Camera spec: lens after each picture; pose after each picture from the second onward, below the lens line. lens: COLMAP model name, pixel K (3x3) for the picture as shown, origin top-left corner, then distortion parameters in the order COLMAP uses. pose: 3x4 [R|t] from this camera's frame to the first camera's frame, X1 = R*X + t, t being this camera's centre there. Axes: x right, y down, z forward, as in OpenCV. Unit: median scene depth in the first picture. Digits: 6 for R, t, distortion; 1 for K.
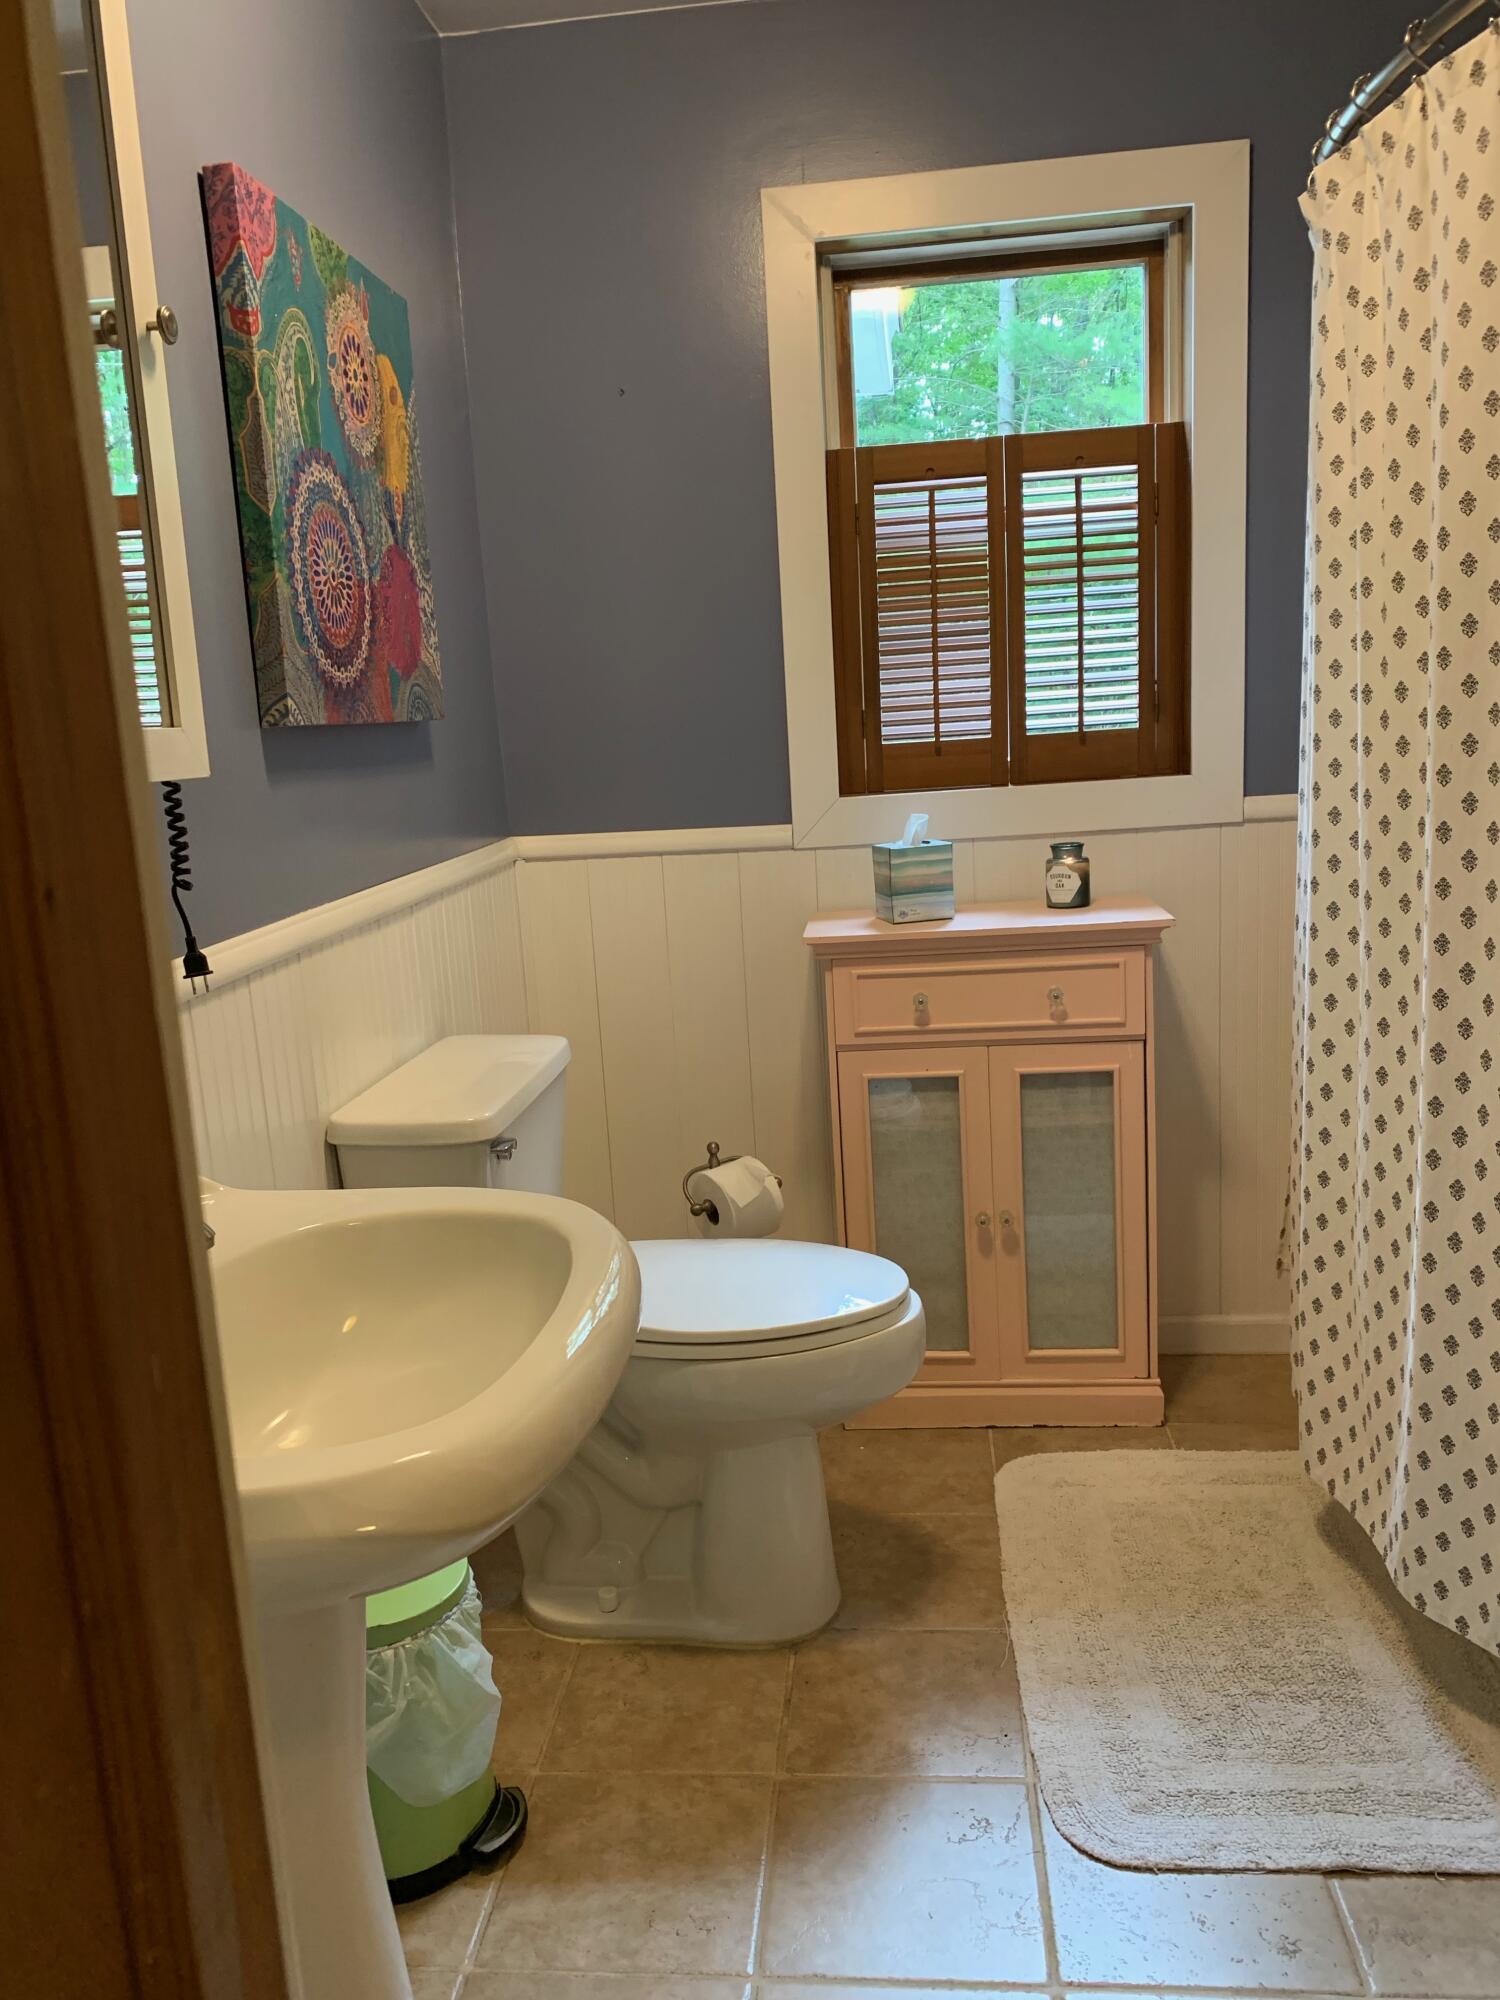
lens RADIAL K [[1524.6, 0, 747.3], [0, 1524.6, 1002.1], [0, 0, 1]] dist [0.015772, -0.016333]
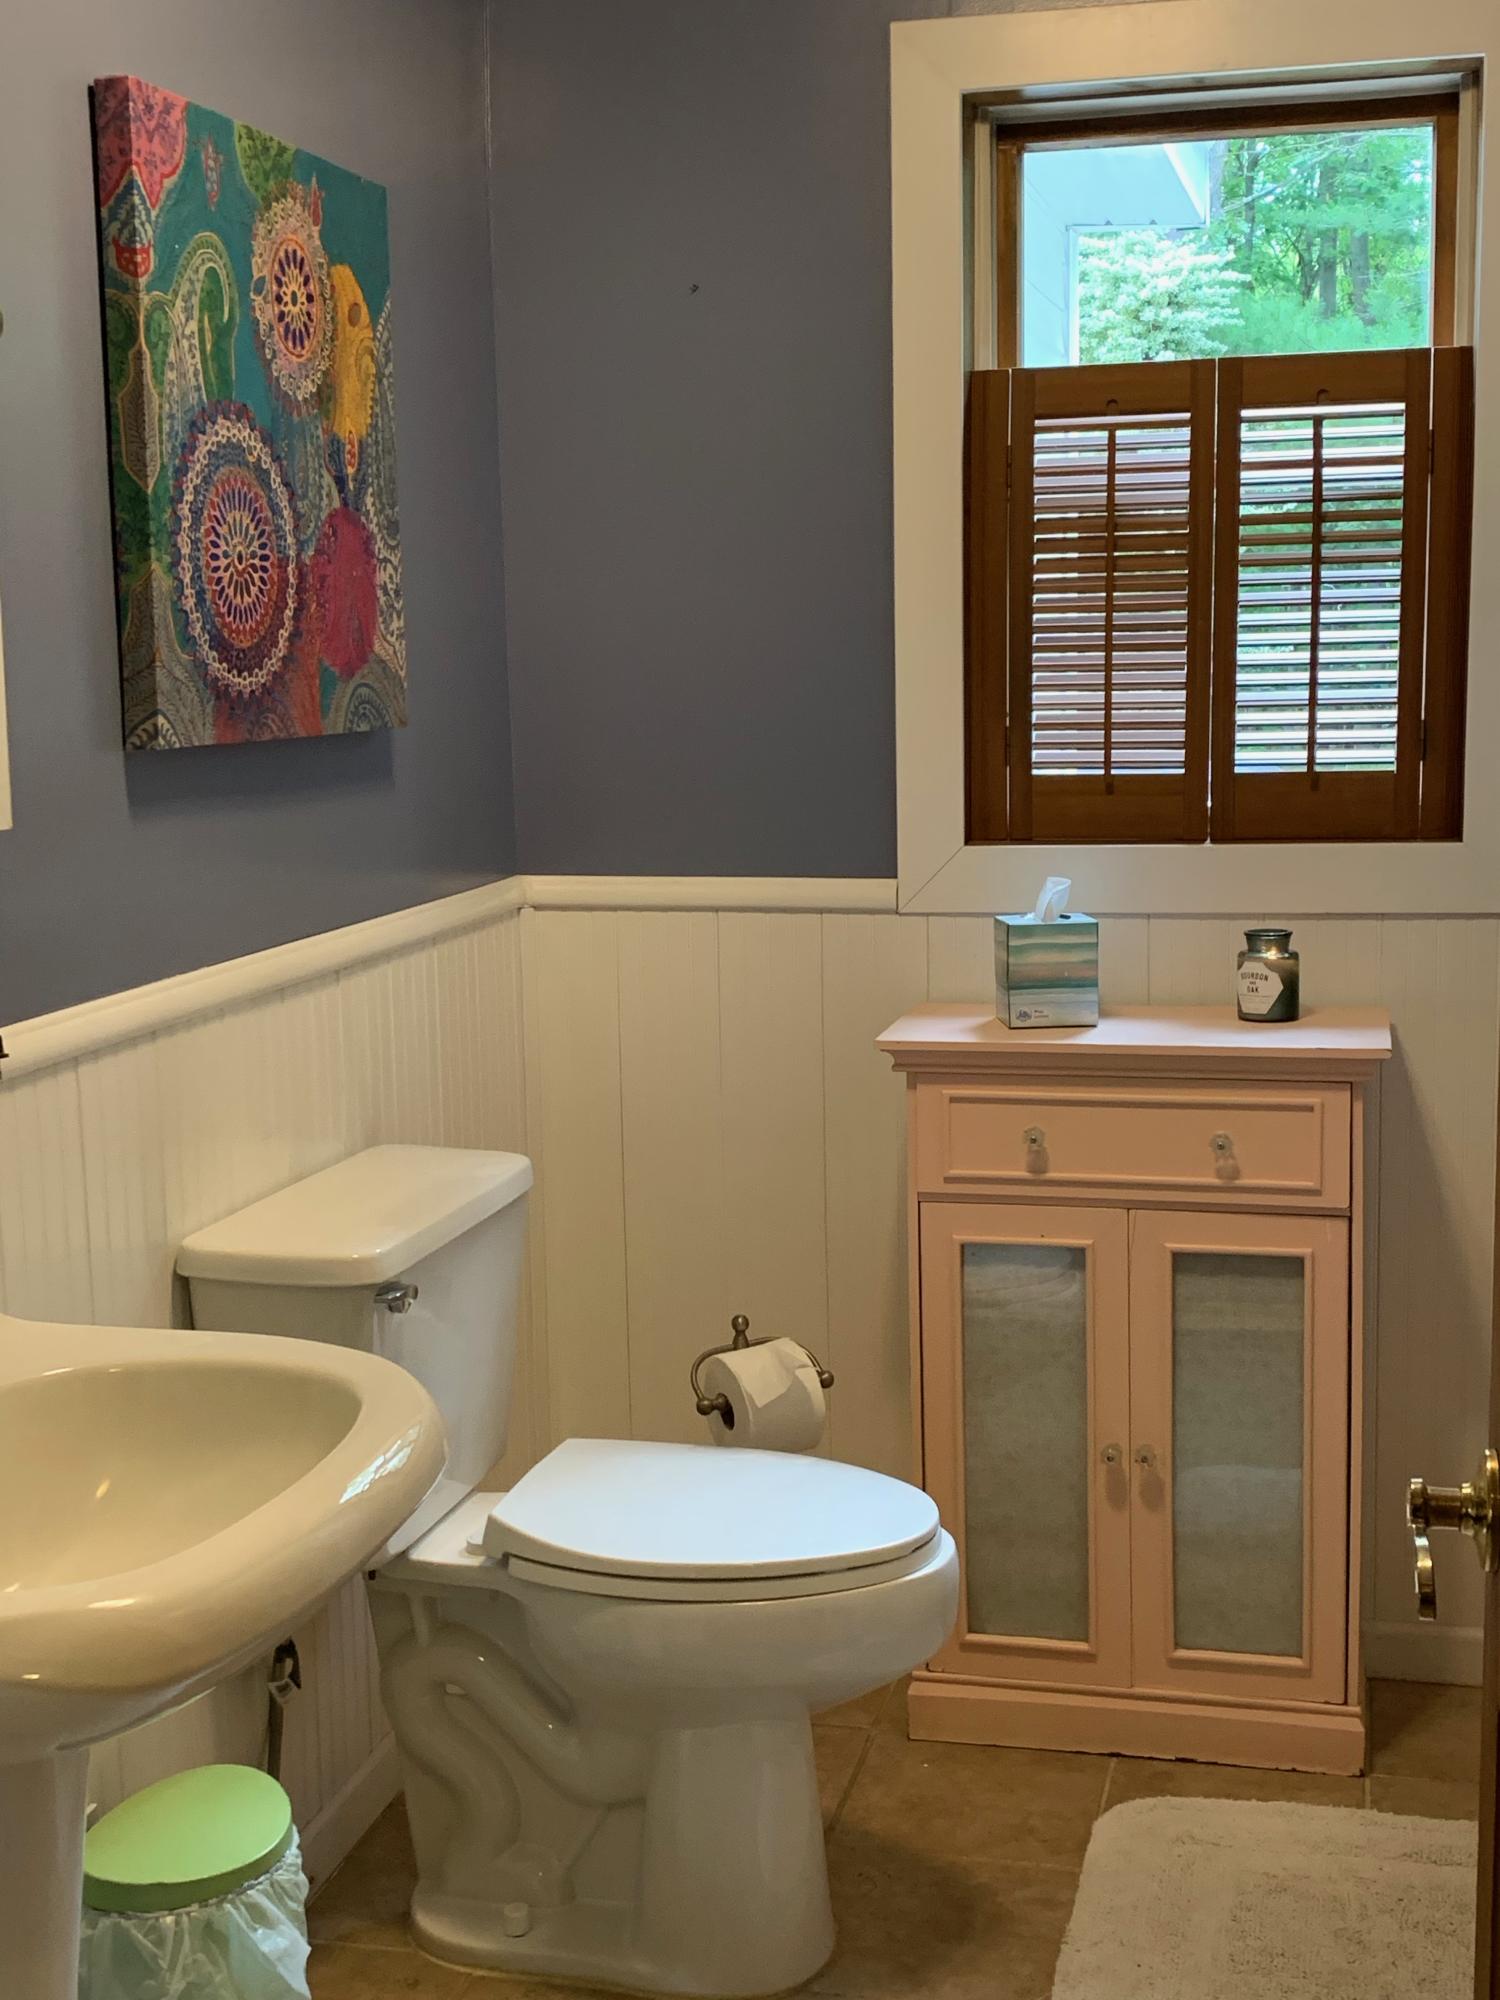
lens RADIAL K [[2415.1, 0, 753.1], [0, 2415.1, 993.5], [0, 0, 1]] dist [0.035372, 0.000000]
pose [[0.990390, 0.059107, -0.125034, 0.122839], [-0.064656, 0.997074, -0.040789, -0.014641], [0.122258, 0.048481, 0.991314, -0.151596]]
